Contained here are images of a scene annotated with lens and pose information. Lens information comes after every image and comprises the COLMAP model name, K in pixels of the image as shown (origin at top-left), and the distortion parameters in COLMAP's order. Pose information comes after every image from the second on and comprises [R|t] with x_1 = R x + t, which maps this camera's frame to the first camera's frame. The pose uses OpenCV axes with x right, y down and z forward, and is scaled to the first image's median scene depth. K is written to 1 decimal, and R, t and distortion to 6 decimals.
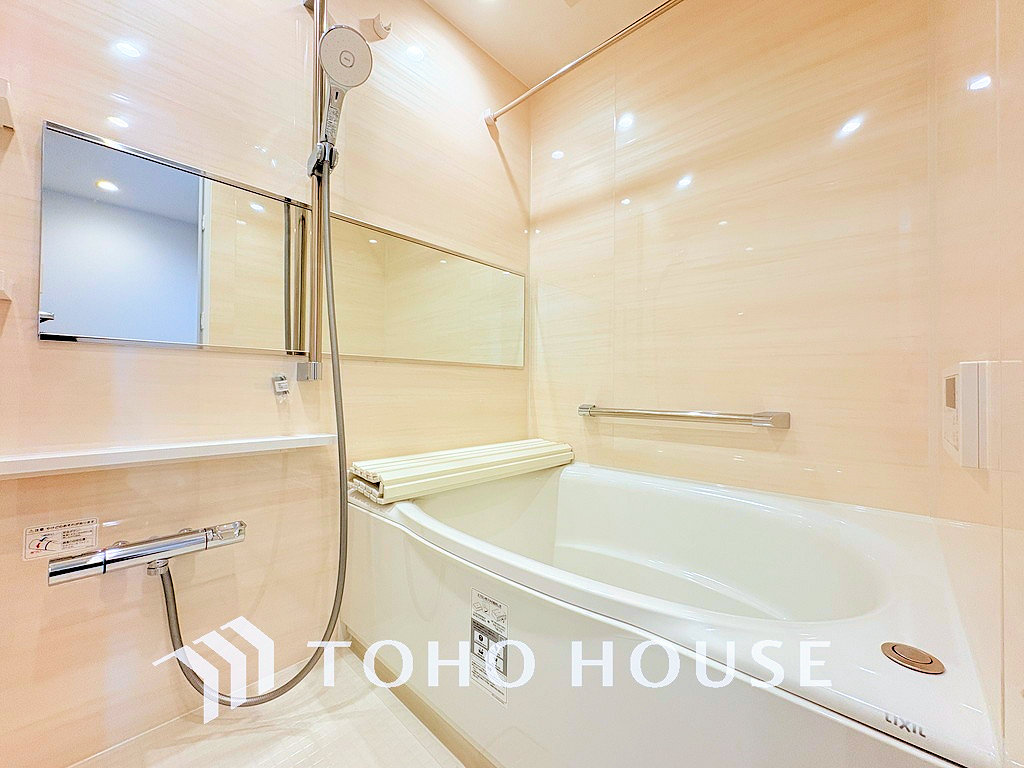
lens RADIAL K [[406.5, 0, 513.4], [0, 406.5, 387.7], [0, 0, 1]] dist [0.002060, -0.000255]
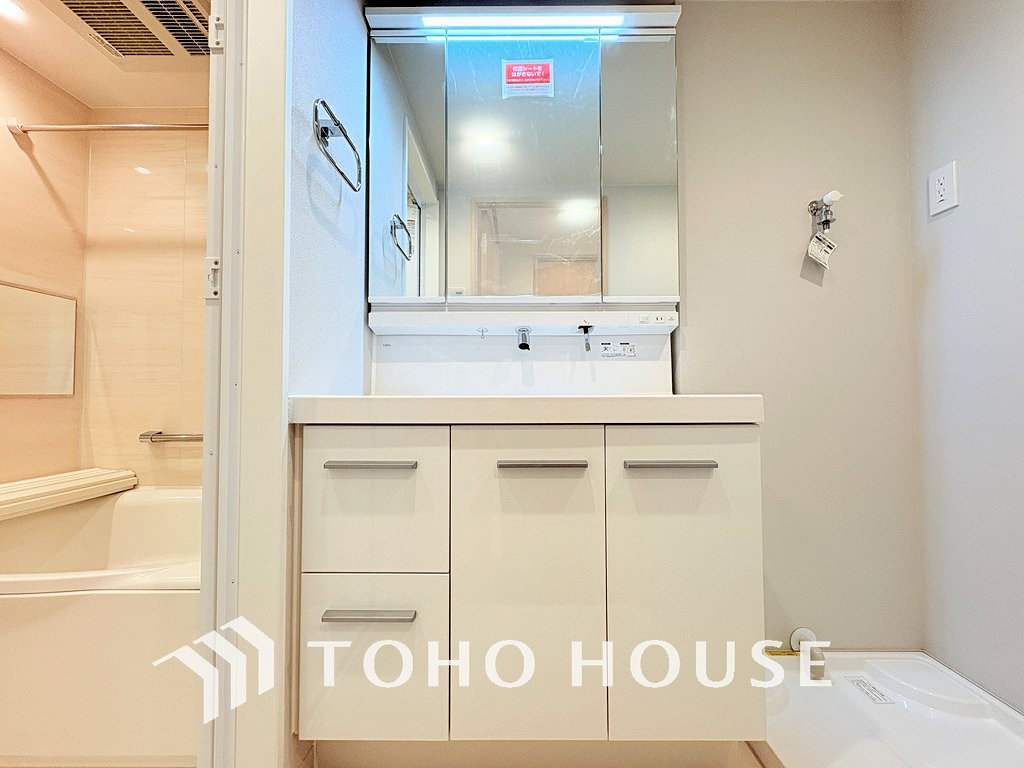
lens RADIAL K [[406.5, 0, 510.8], [0, 406.5, 386.5], [0, 0, 1]] dist [0.002060, -0.000255]
pose [[0.737590, 0.006919, 0.675213, 0.139558], [0.002100, 0.999919, -0.012541, -0.057459], [-0.675245, 0.010668, 0.737516, -0.406814]]
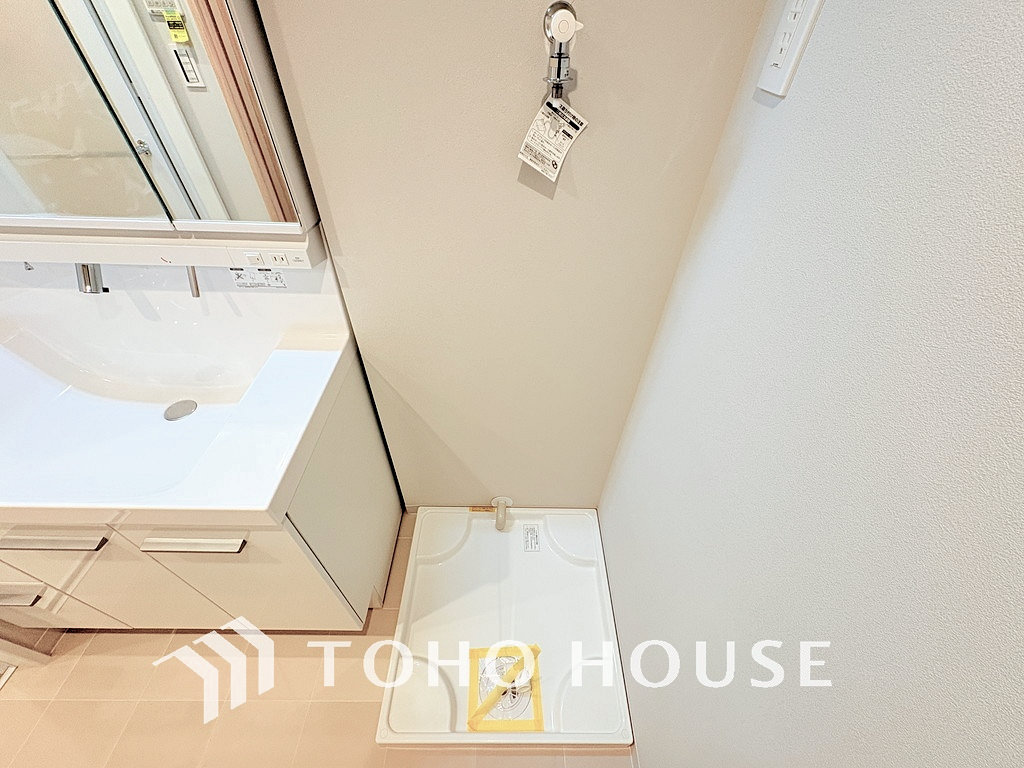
lens RADIAL K [[406.5, 0, 515.5], [0, 406.5, 383.5], [0, 0, 1]] dist [0.002060, -0.000255]
pose [[0.731854, -0.460652, 0.502184, 0.706653], [-0.033025, 0.712082, 0.701319, -0.413064], [-0.680661, -0.529848, 0.505927, -0.547814]]
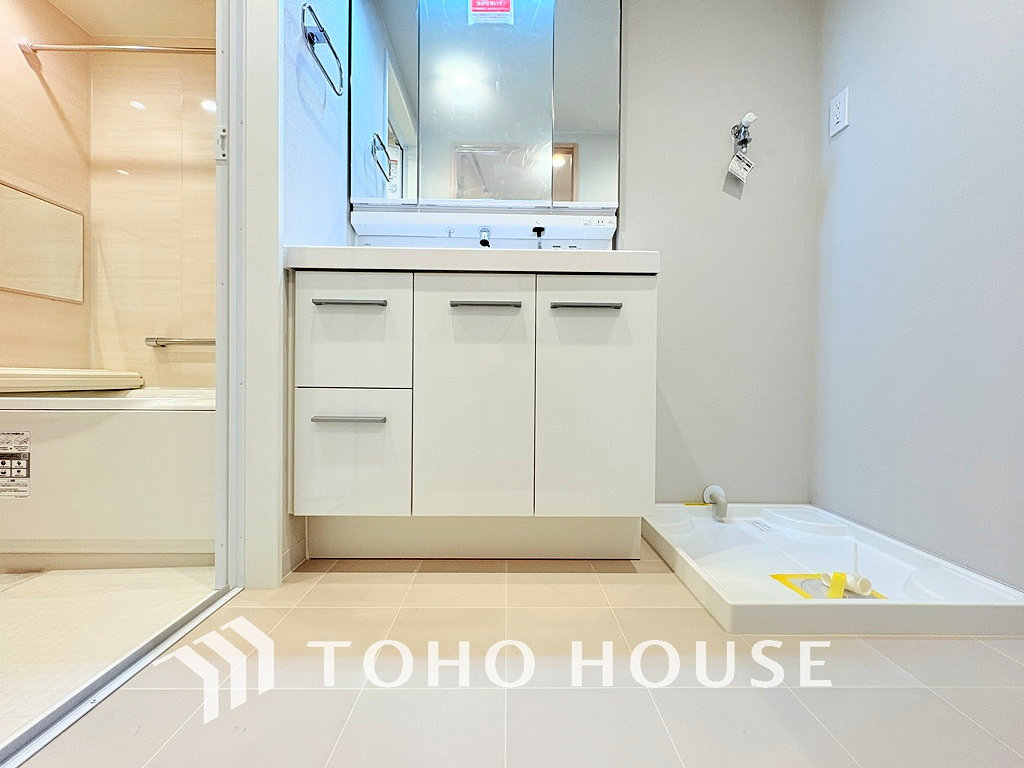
lens RADIAL K [[406.5, 0, 509.9], [0, 406.5, 387.0], [0, 0, 1]] dist [0.002060, -0.000255]
pose [[0.723727, -0.009633, 0.690019, 0.096941], [-0.010260, 0.999642, 0.024717, 0.134541], [-0.690010, -0.024968, 0.723369, -0.542471]]
